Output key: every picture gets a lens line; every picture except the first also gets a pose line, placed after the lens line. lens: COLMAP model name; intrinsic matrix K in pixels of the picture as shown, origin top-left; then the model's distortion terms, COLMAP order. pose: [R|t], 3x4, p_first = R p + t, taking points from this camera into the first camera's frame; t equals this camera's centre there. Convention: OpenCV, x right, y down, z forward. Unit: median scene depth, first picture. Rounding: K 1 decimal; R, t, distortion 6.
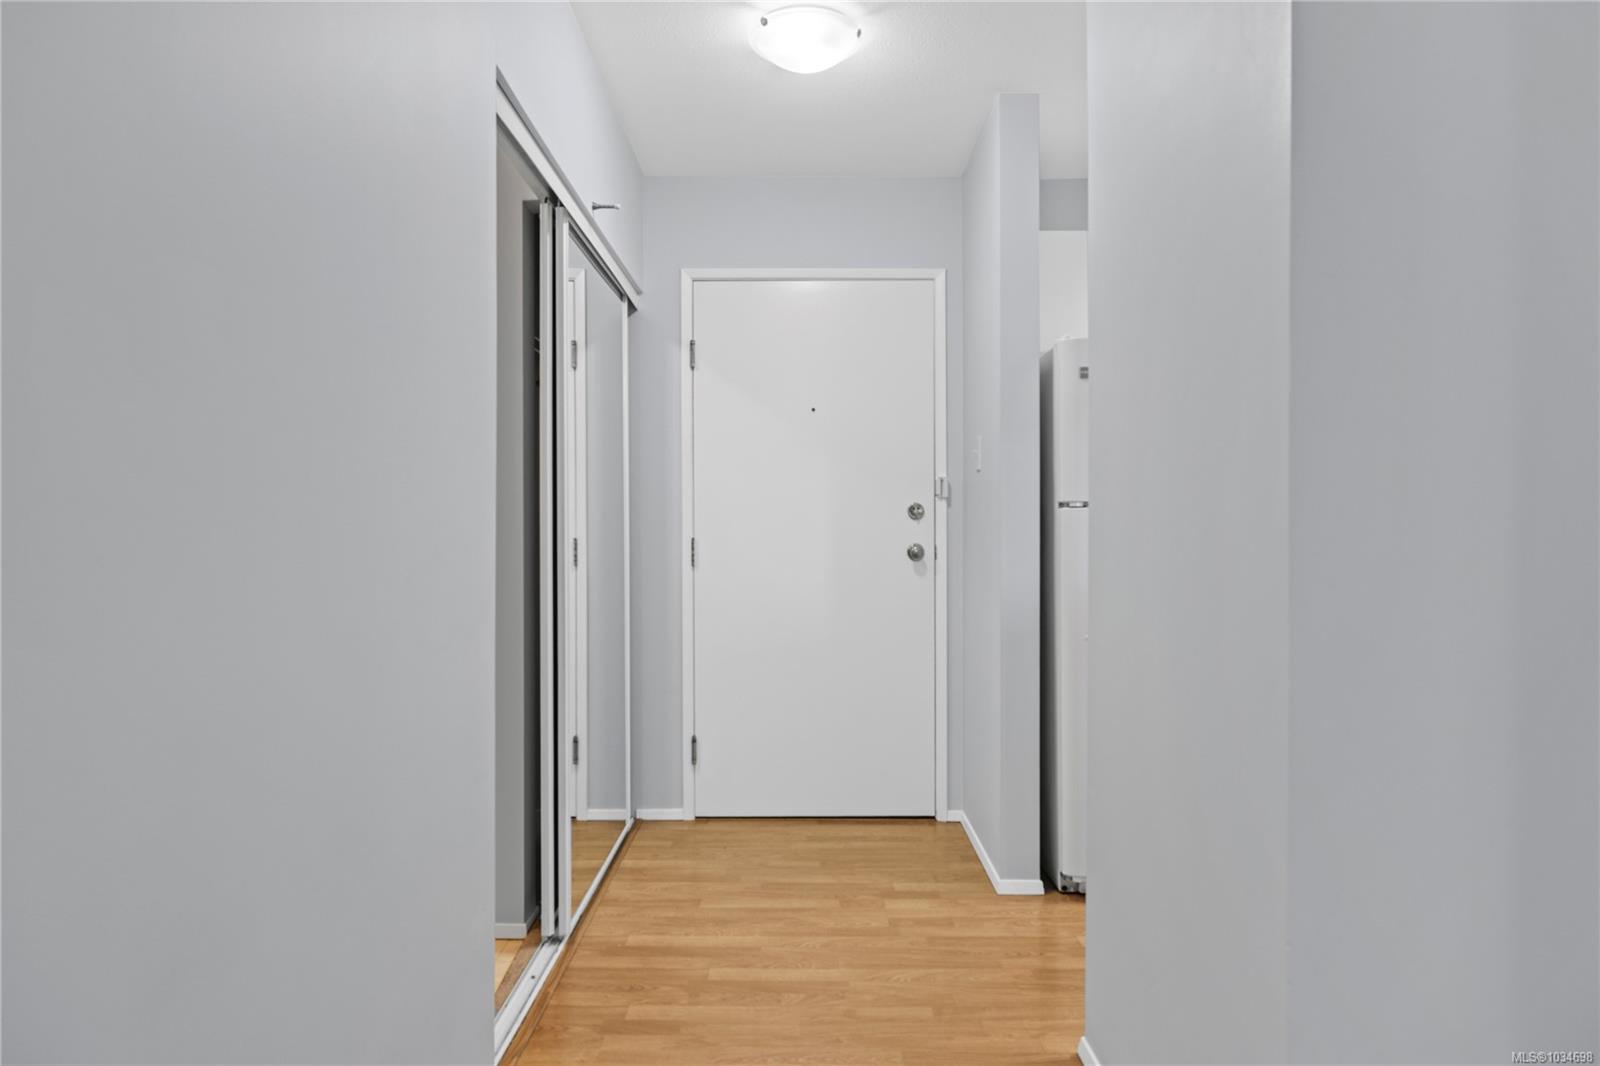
lens RADIAL K [[940.2, 0, 796.5], [0, 940.2, 524.2], [0, 0, 1]] dist [-0.000625, -0.000080]
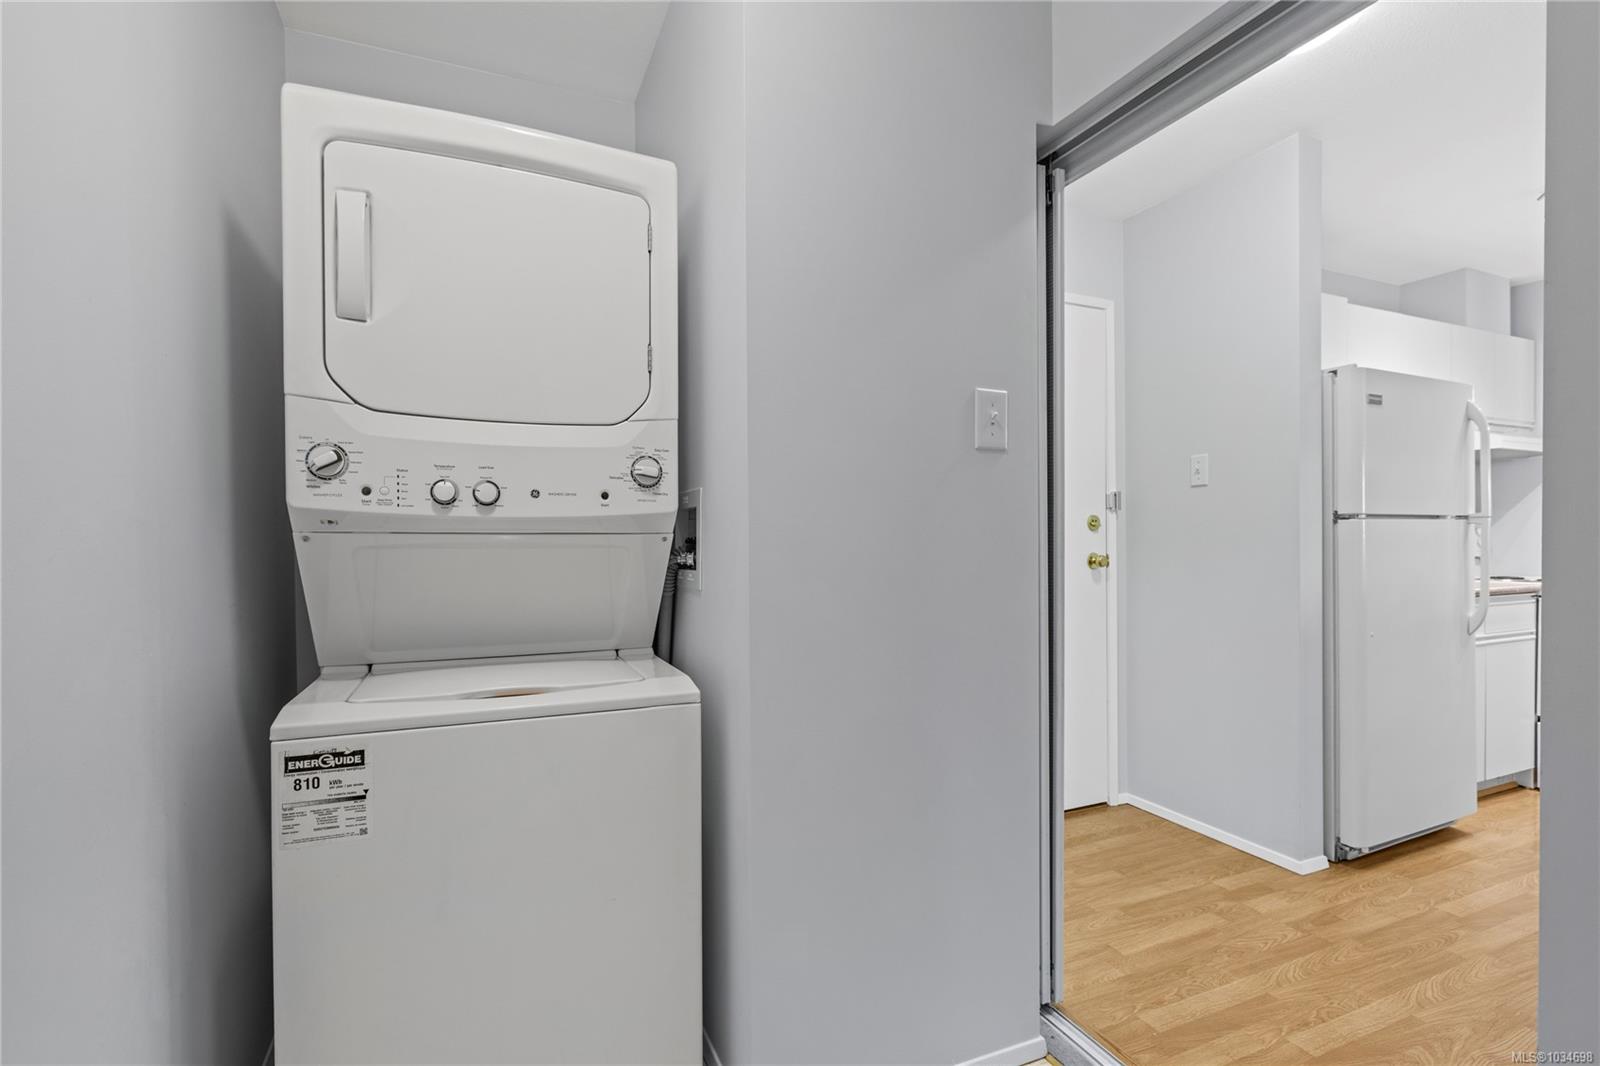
lens RADIAL K [[720.7, 0, 800.2], [0, 720.7, 545.3], [0, 0, 1]] dist [-0.001948, -0.000345]
pose [[0.911898, -0.002720, 0.410408, -0.669170], [-0.002263, 0.999930, 0.011656, 0.004056], [-0.410411, -0.011558, 0.911828, 0.496046]]
